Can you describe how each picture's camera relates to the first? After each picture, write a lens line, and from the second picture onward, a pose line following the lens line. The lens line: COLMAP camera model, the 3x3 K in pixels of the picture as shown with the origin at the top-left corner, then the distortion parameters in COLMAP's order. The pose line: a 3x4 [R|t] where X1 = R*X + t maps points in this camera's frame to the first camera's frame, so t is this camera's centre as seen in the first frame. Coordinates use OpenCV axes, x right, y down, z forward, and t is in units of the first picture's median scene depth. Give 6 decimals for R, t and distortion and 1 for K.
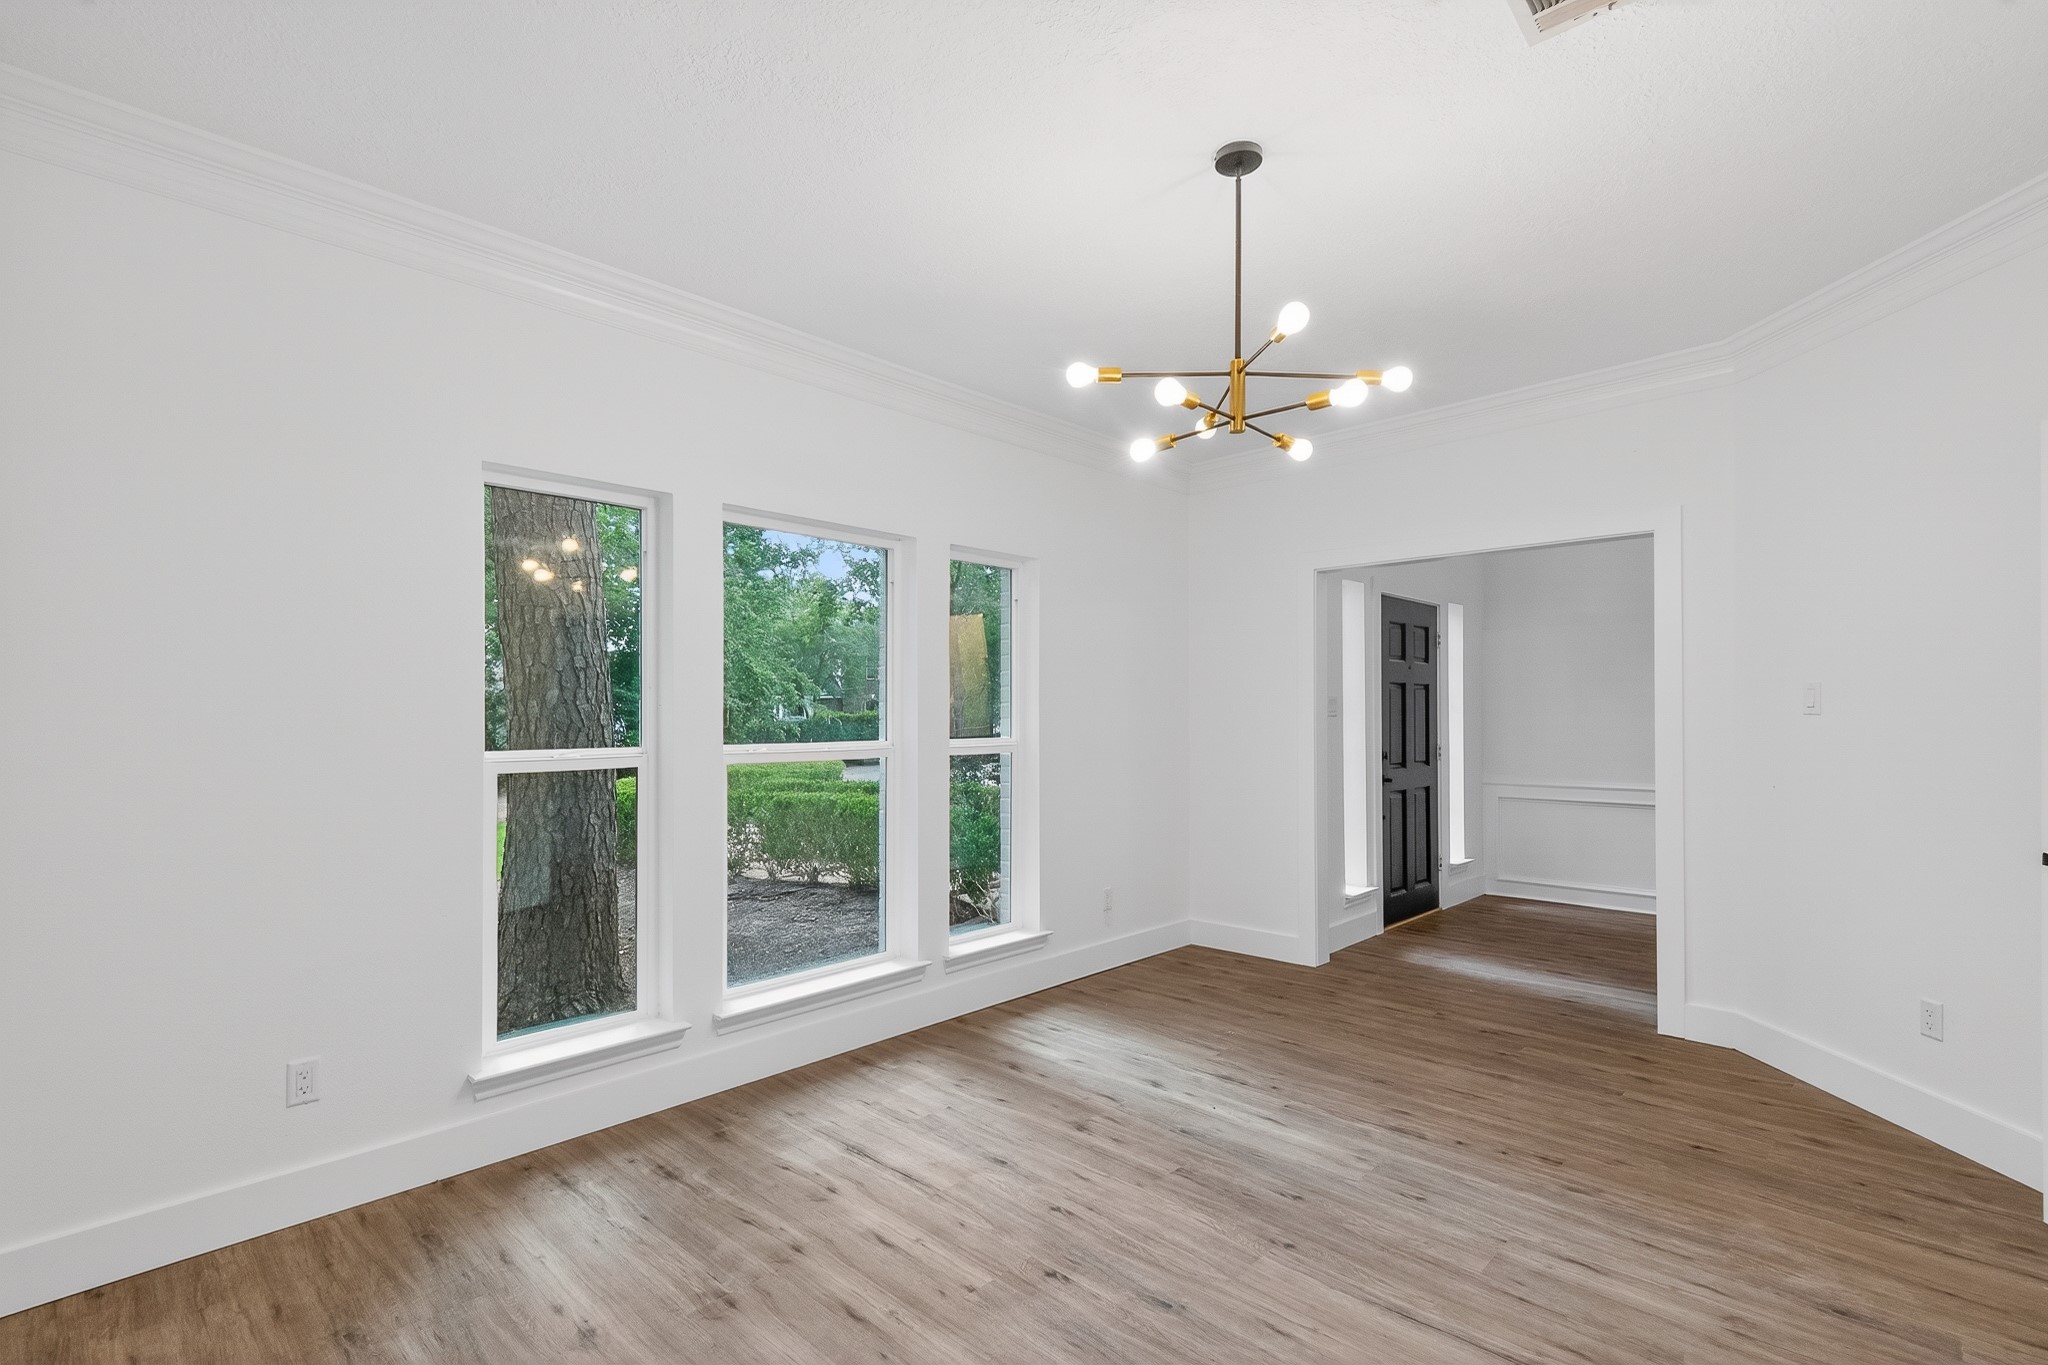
lens RADIAL K [[930.2, 0, 1066.7], [0, 930.2, 703.3], [0, 0, 1]] dist [-0.007055, -0.000850]
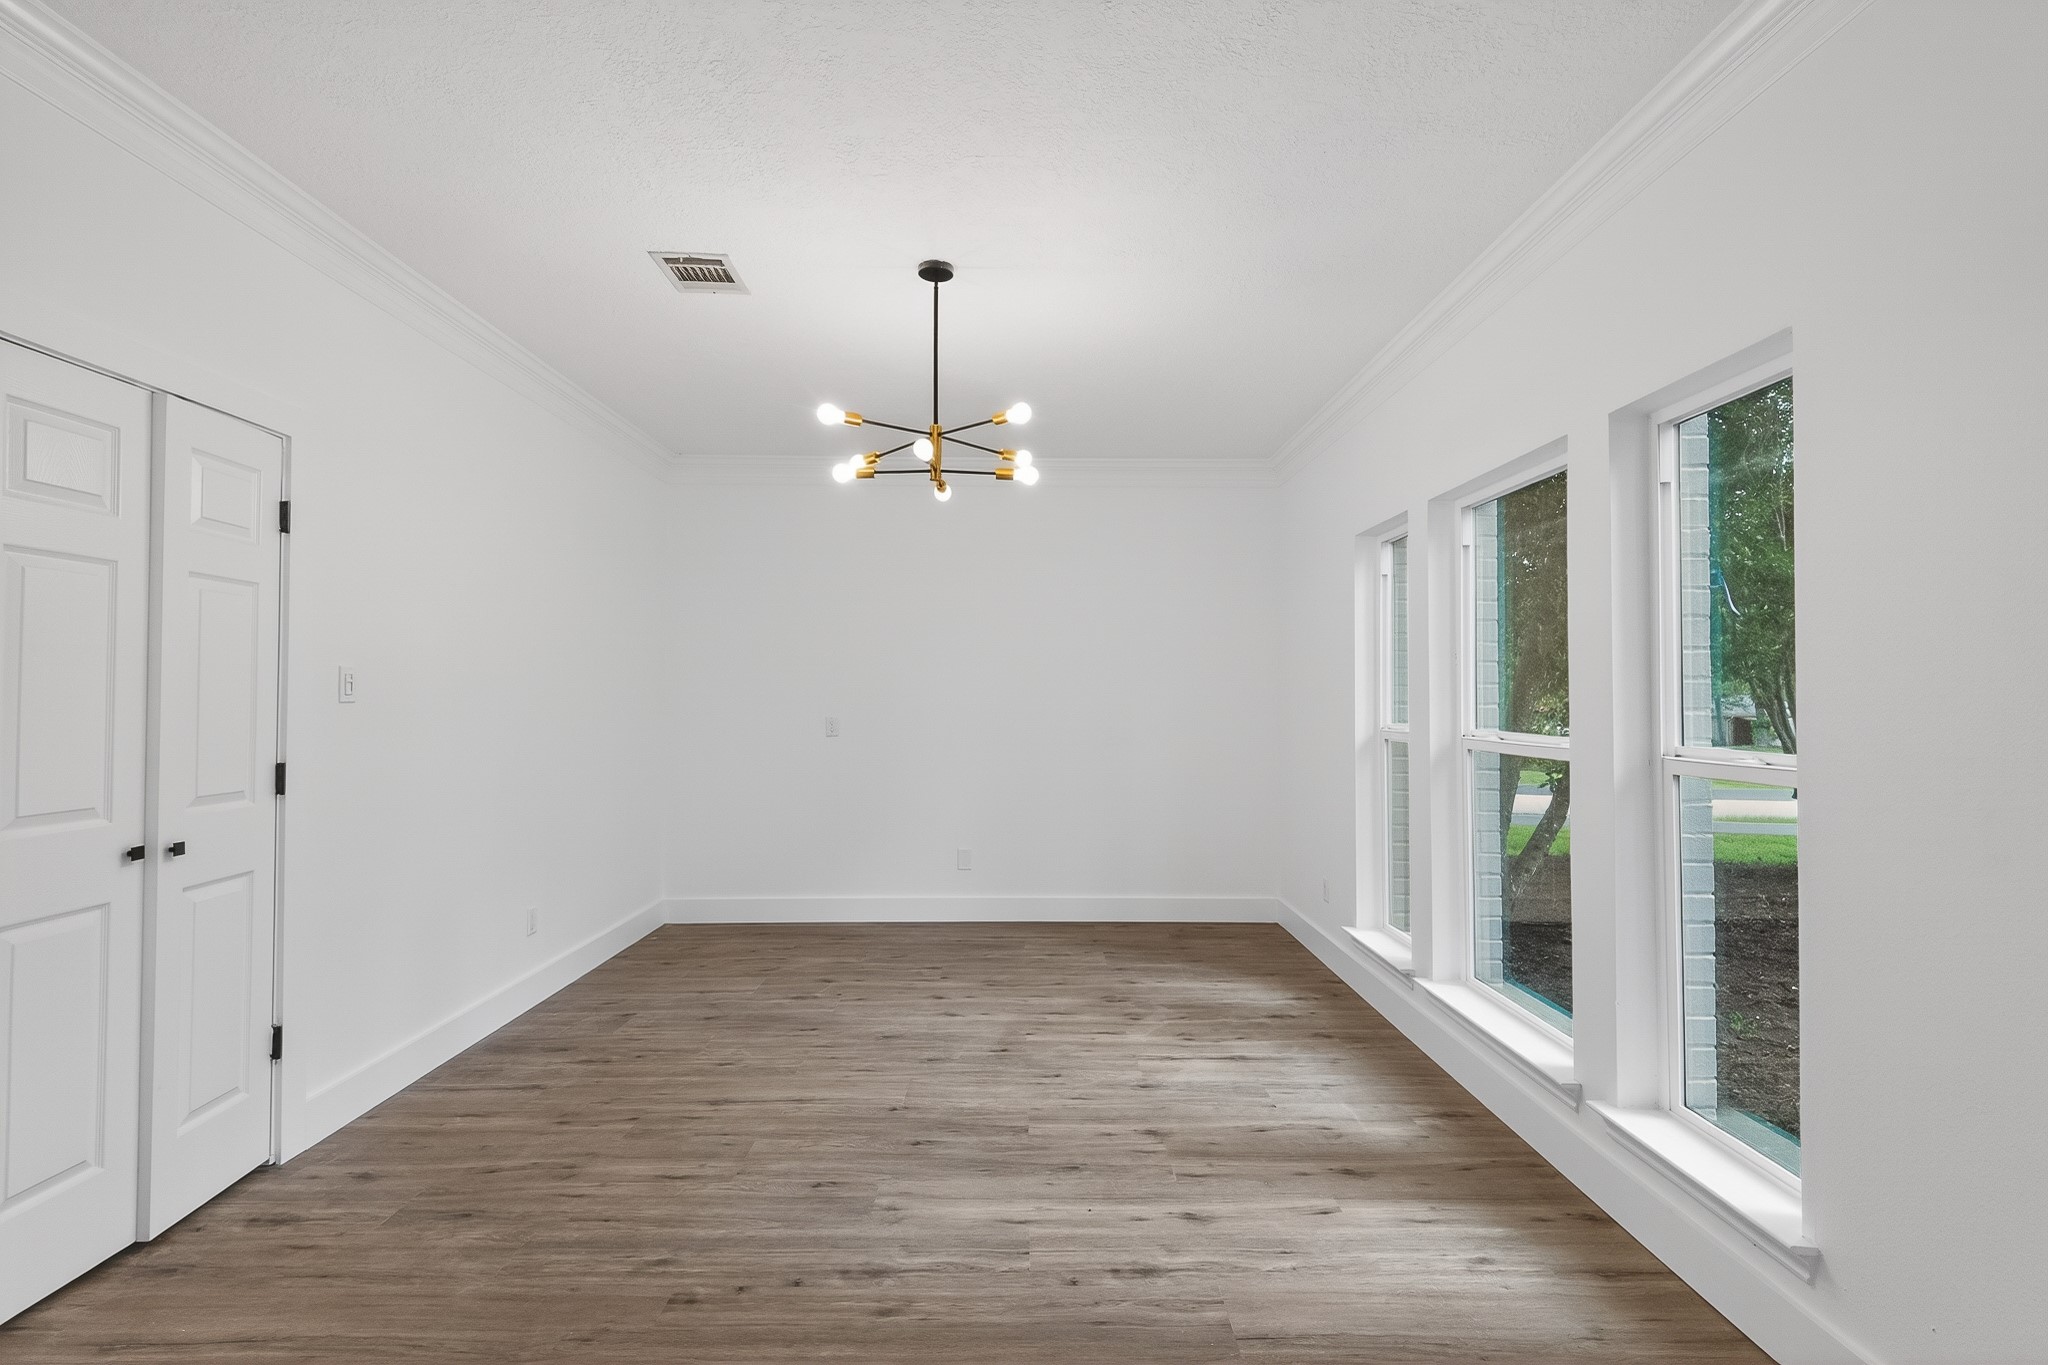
lens RADIAL K [[930.2, 0, 1020.7], [0, 930.2, 679.5], [0, 0, 1]] dist [-0.007055, -0.000850]
pose [[-0.737622, -0.009866, -0.675142, 0.896389], [0.001215, 0.999872, -0.015939, -0.000079], [0.675213, -0.012577, -0.737516, 1.882214]]
